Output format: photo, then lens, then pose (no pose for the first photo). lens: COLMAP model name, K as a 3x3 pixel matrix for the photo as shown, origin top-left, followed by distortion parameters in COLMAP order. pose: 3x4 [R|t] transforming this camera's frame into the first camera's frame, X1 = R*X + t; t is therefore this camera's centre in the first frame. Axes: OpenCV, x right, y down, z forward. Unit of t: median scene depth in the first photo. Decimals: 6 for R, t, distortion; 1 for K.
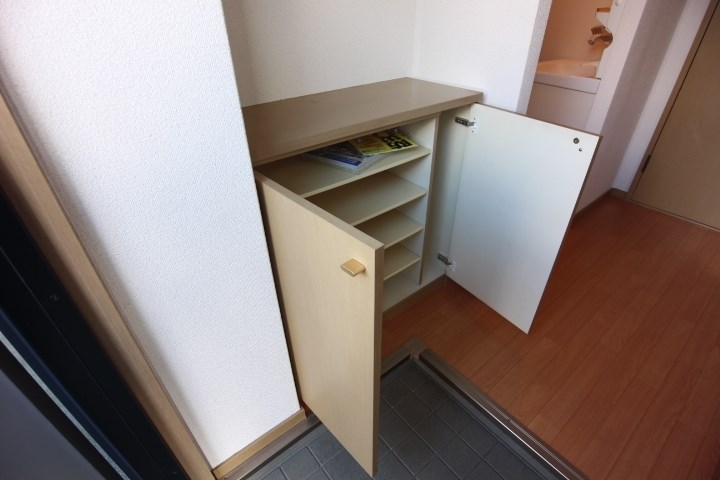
lens RADIAL K [[366.3, 0, 363.5], [0, 366.3, 246.1], [0, 0, 1]] dist [-0.025463, 0.000494]
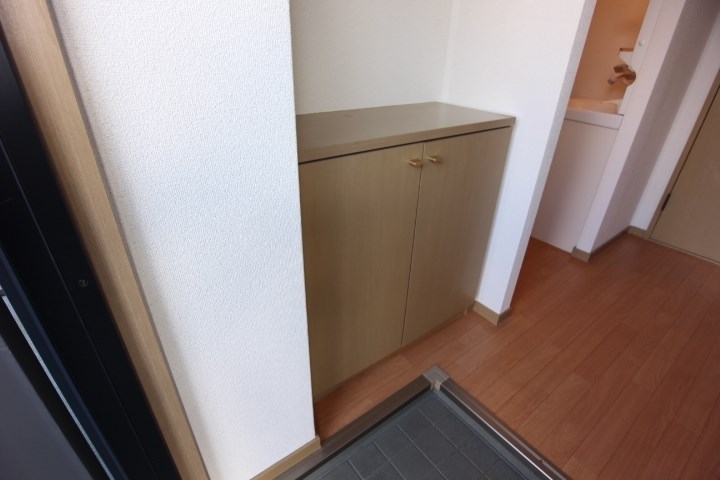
lens RADIAL K [[366.3, 0, 363.5], [0, 366.3, 246.1], [0, 0, 1]] dist [-0.025463, 0.000494]
pose [[0.998815, 0.048219, -0.006571, -0.058172], [-0.048621, 0.994481, -0.092967, 0.039042], [0.002052, 0.093177, 0.995647, 0.033011]]
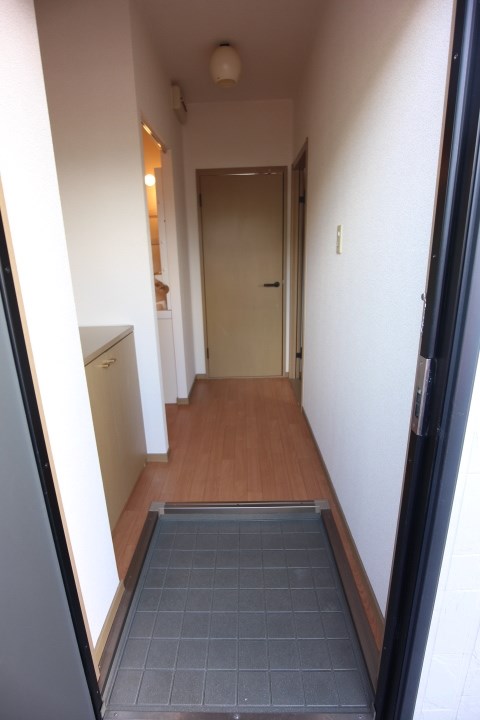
lens RADIAL K [[366.3, 0, 238.2], [0, 366.3, 361.7], [0, 0, 1]] dist [-0.025463, 0.000494]
pose [[0.650594, -0.226333, 0.724915, -0.497548], [0.452278, 0.882287, -0.130441, 0.120109], [-0.610059, 0.412727, 0.676376, -0.261771]]
